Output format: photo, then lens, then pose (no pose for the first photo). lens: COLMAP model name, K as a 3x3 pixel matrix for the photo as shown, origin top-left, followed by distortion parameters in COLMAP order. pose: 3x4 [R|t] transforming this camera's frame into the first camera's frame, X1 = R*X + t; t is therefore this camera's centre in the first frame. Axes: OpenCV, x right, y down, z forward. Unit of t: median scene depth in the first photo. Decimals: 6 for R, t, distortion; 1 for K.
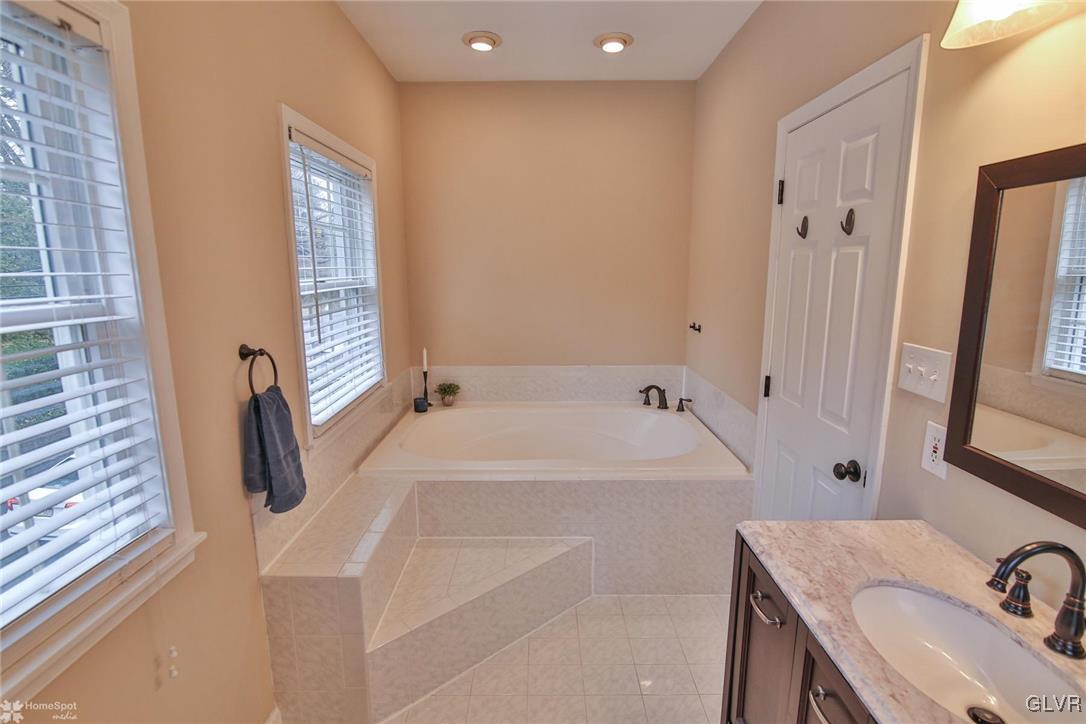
lens RADIAL K [[532.2, 0, 539.2], [0, 532.2, 366.4], [0, 0, 1]] dist [-0.015764, 0.000239]
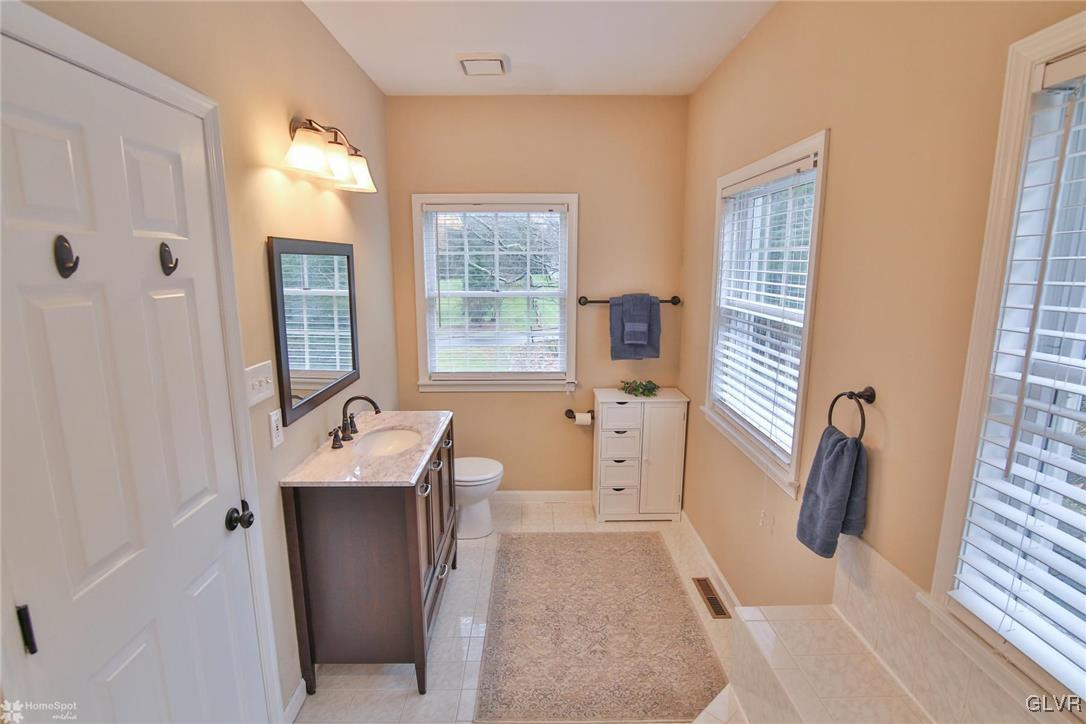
lens RADIAL K [[532.2, 0, 539.2], [0, 532.2, 366.4], [0, 0, 1]] dist [-0.015764, 0.000239]
pose [[-0.999856, 0.009775, -0.013874, 0.054830], [0.004016, 0.930530, 0.366193, -0.450404], [0.016489, 0.366085, -0.930436, 1.981250]]
